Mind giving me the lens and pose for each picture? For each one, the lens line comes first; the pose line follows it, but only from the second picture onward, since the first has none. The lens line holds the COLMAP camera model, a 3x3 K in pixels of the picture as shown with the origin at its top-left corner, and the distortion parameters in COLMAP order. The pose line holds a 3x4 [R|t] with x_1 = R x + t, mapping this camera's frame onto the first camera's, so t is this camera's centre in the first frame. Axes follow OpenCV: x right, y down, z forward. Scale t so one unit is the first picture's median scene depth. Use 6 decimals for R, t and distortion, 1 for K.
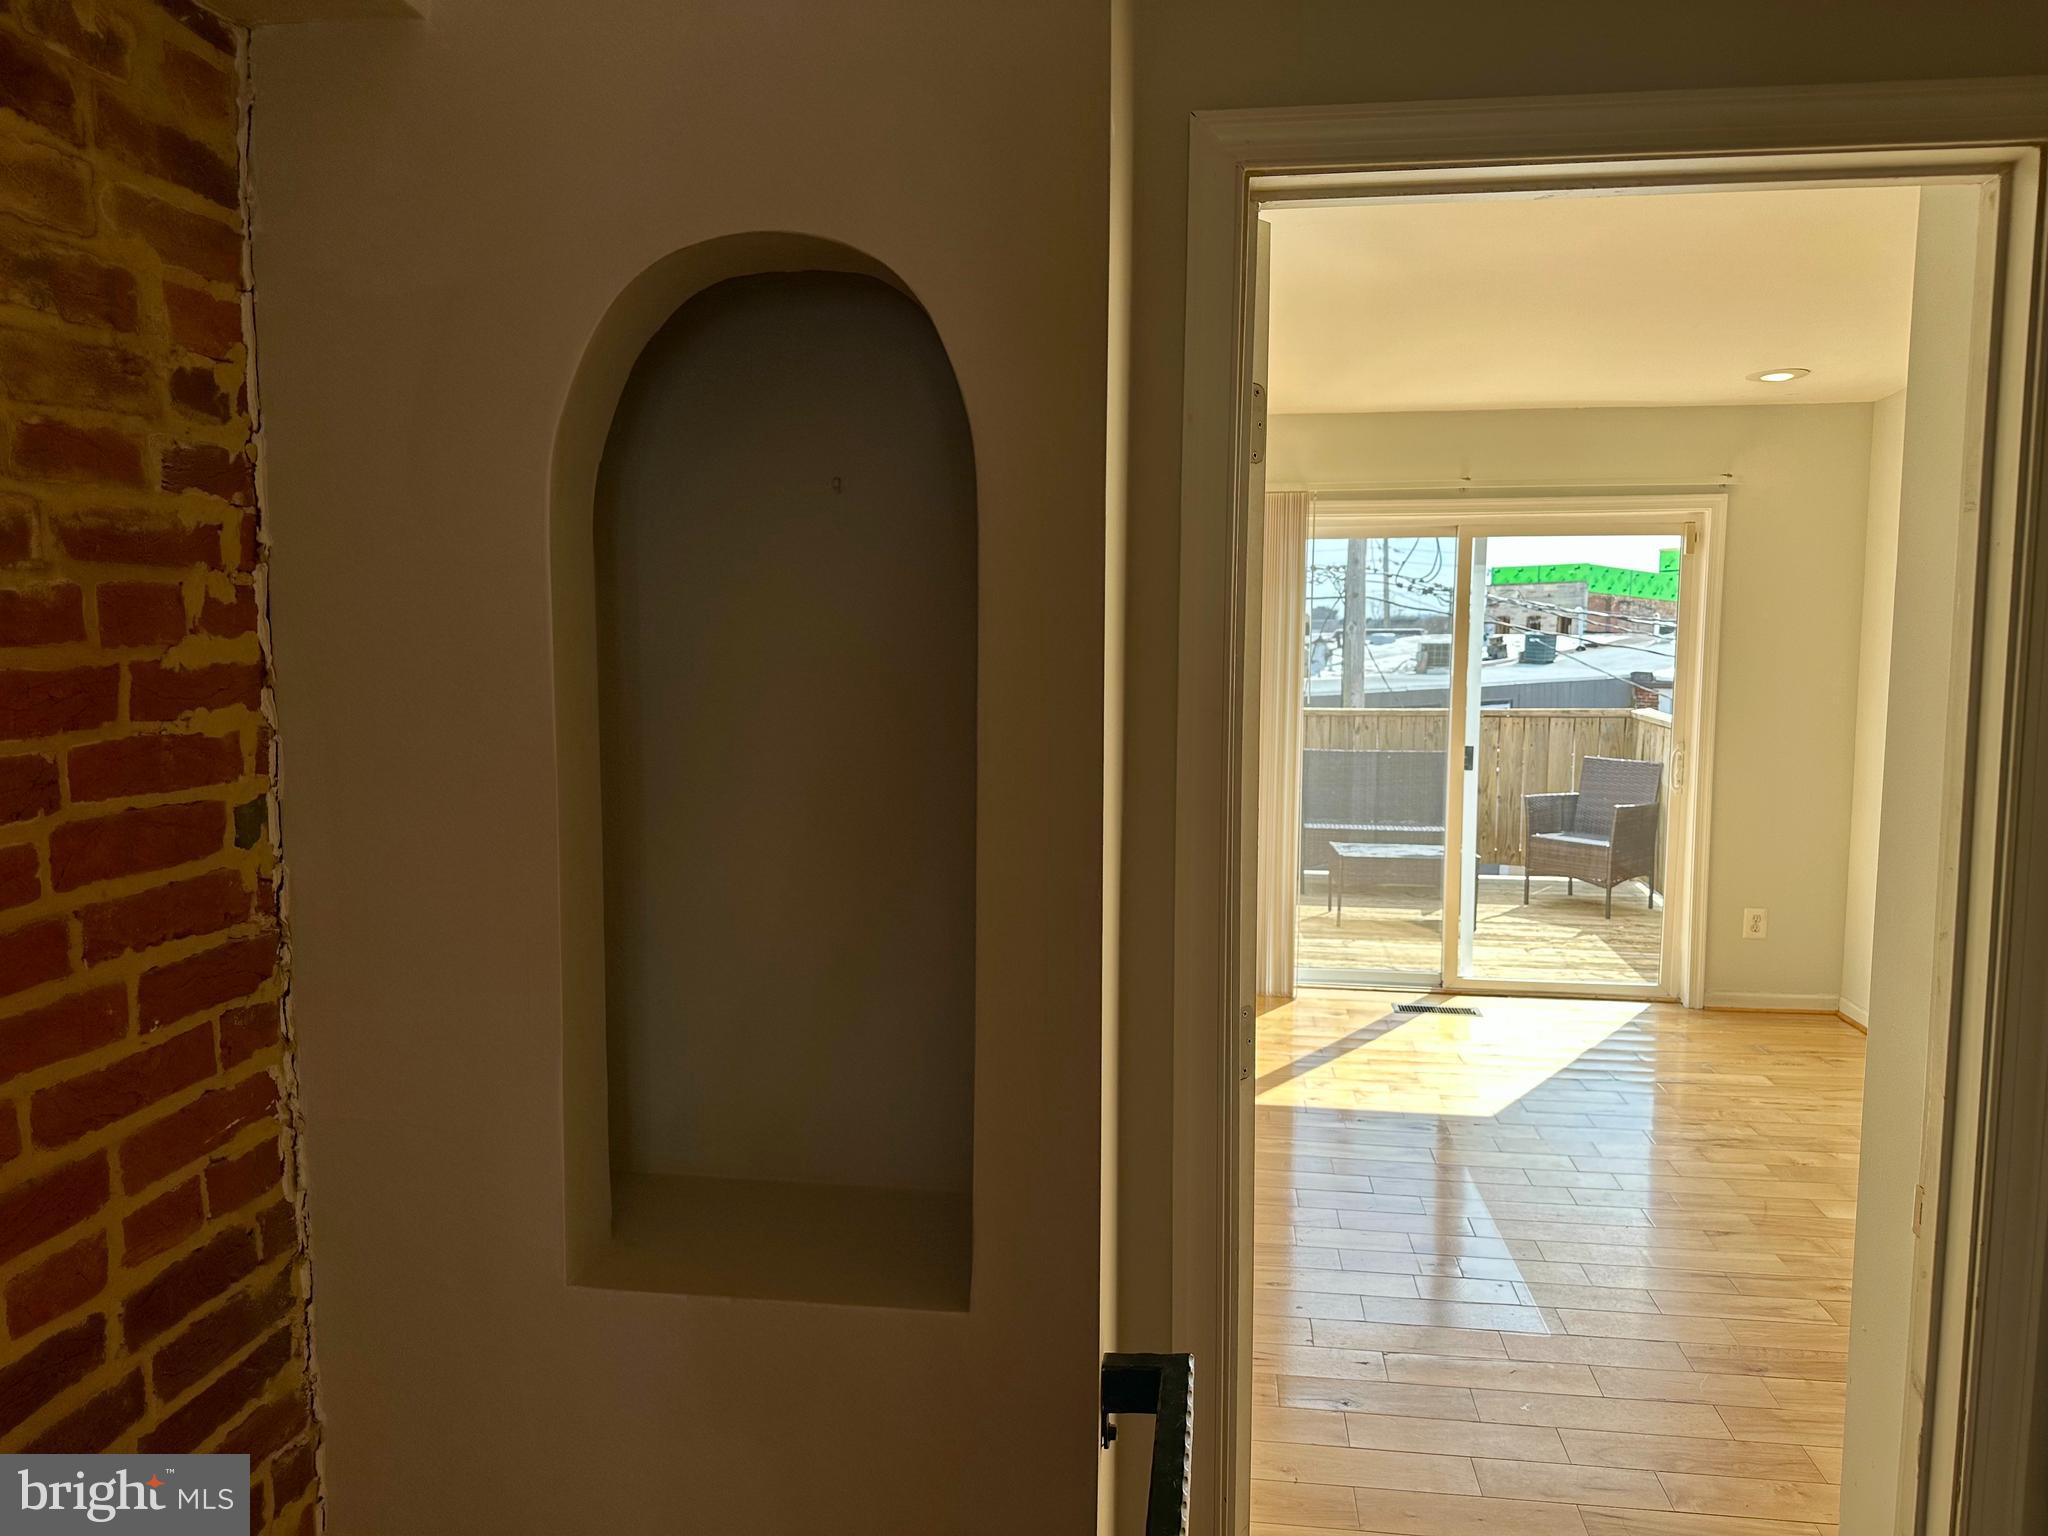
lens RADIAL K [[1427.4, 0, 1024.0], [0, 1427.4, 768.0], [0, 0, 1]] dist [0.171825, -0.328725]
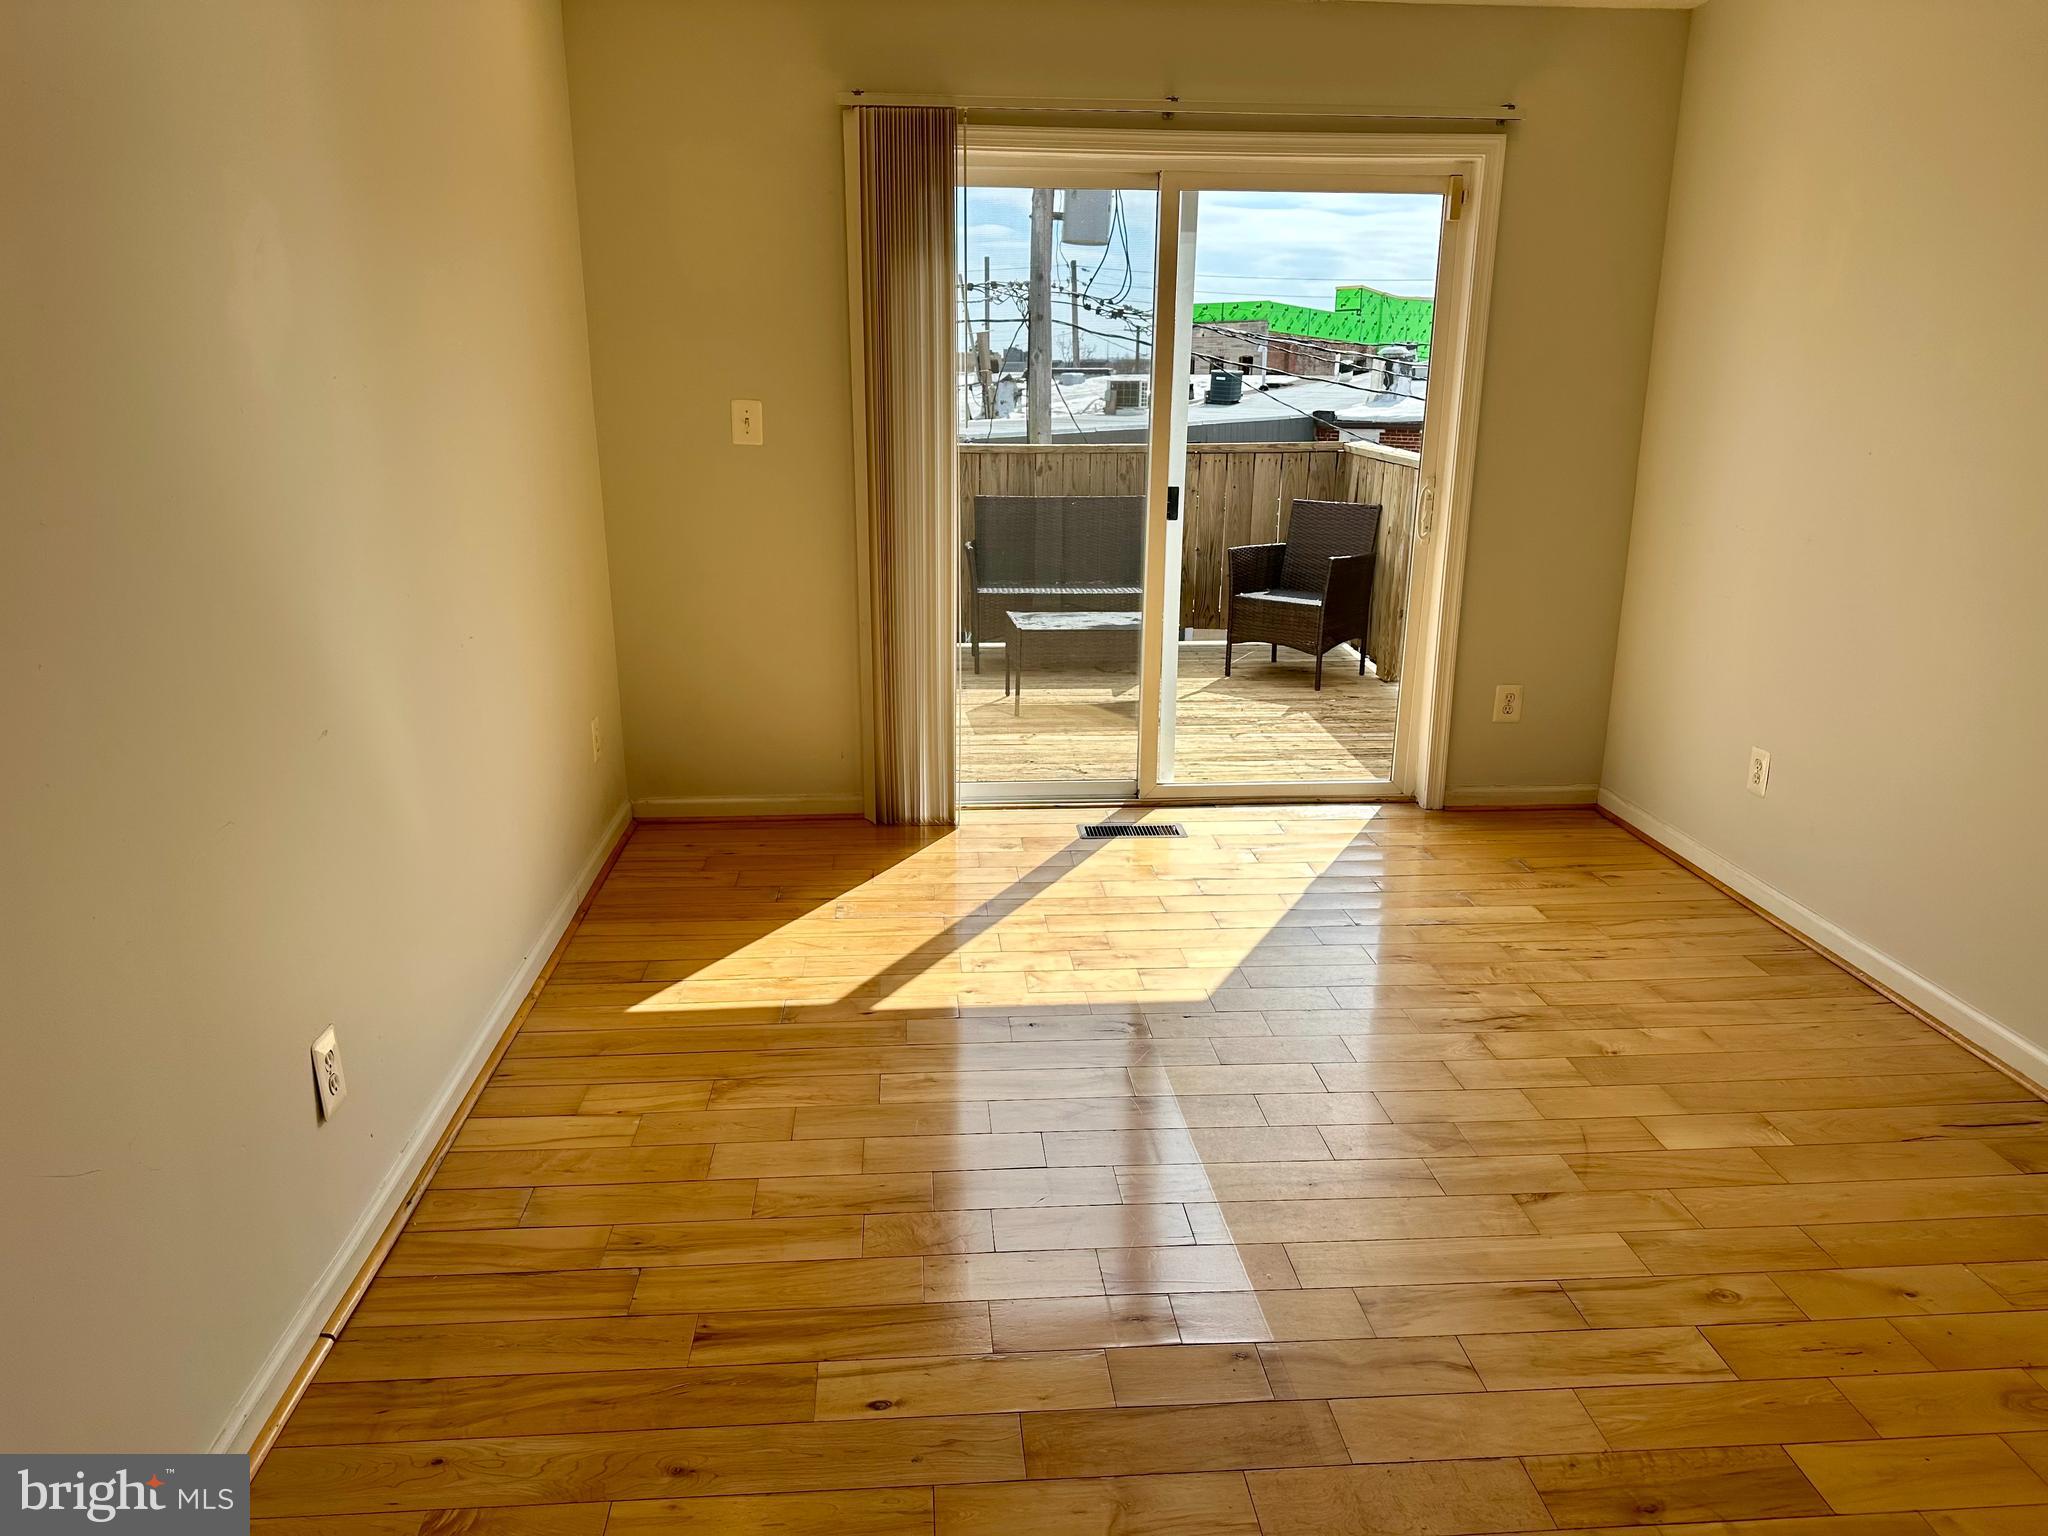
lens RADIAL K [[1427.4, 0, 1024.0], [0, 1427.4, 768.0], [0, 0, 1]] dist [0.171825, -0.328725]
pose [[0.978005, -0.049611, 0.202595, 0.055148], [0.014185, 0.984872, 0.172699, -0.001113], [-0.208098, -0.166027, 0.963914, 0.206363]]
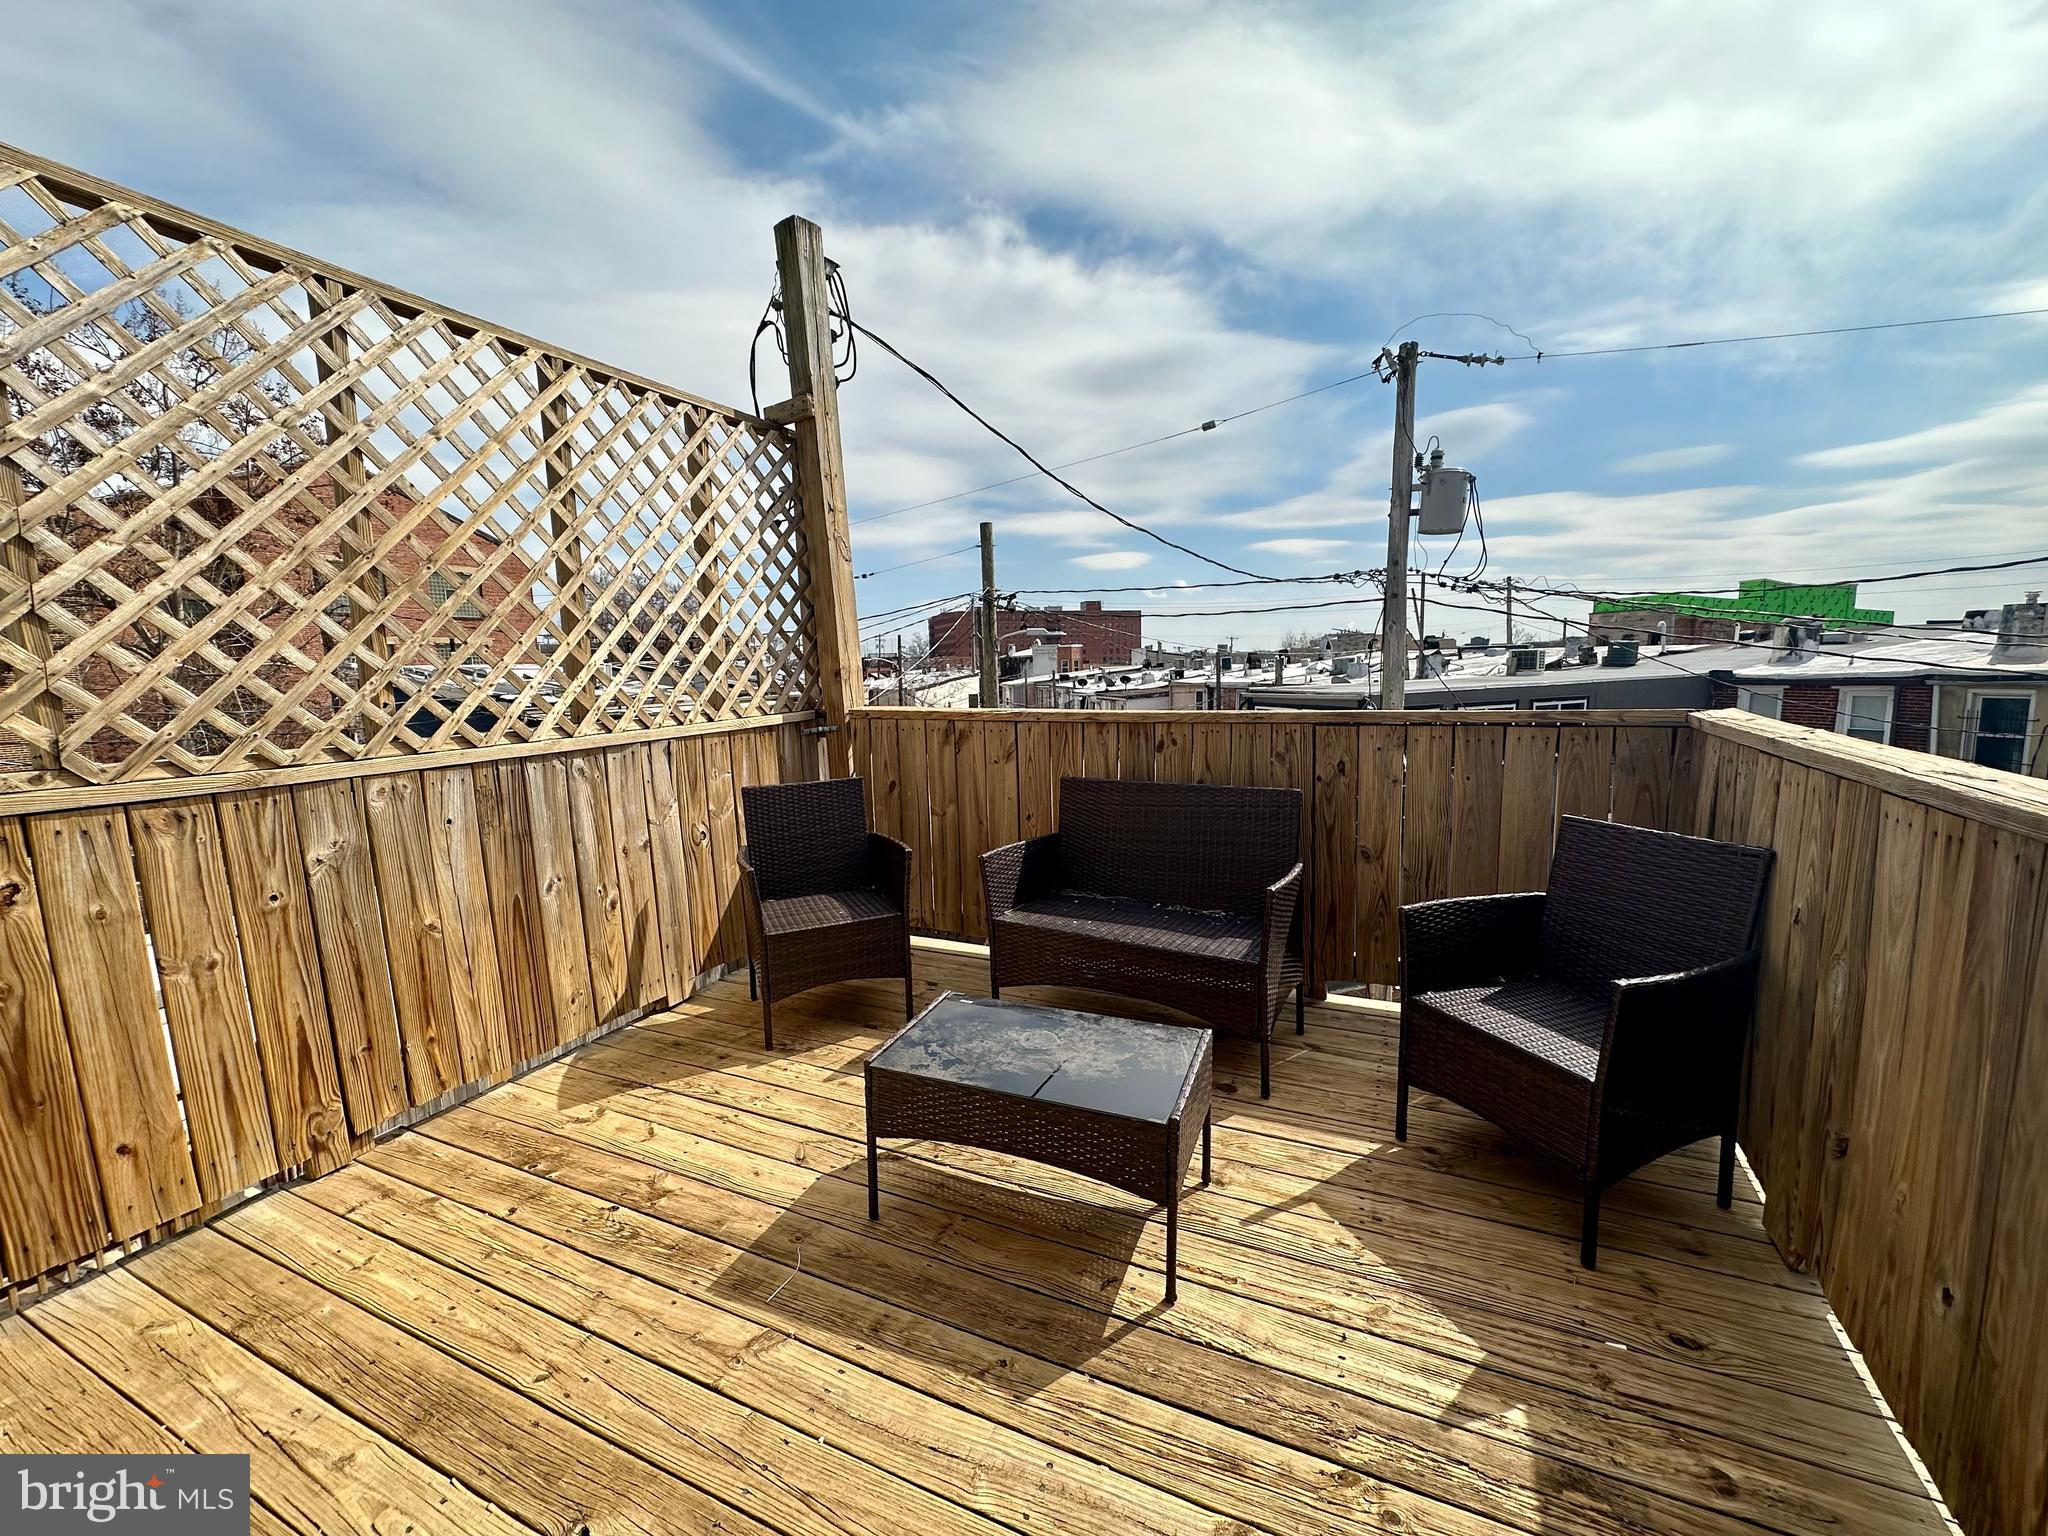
lens RADIAL K [[815.6, 0, 1021.1], [0, 815.6, 763.7], [0, 0, 1]] dist [-0.000423, 0.000450]
pose [[0.953416, 0.013199, -0.301369, 0.326903], [-0.004155, 0.999522, 0.030630, -0.034184], [0.301629, -0.027951, 0.953016, 0.766549]]
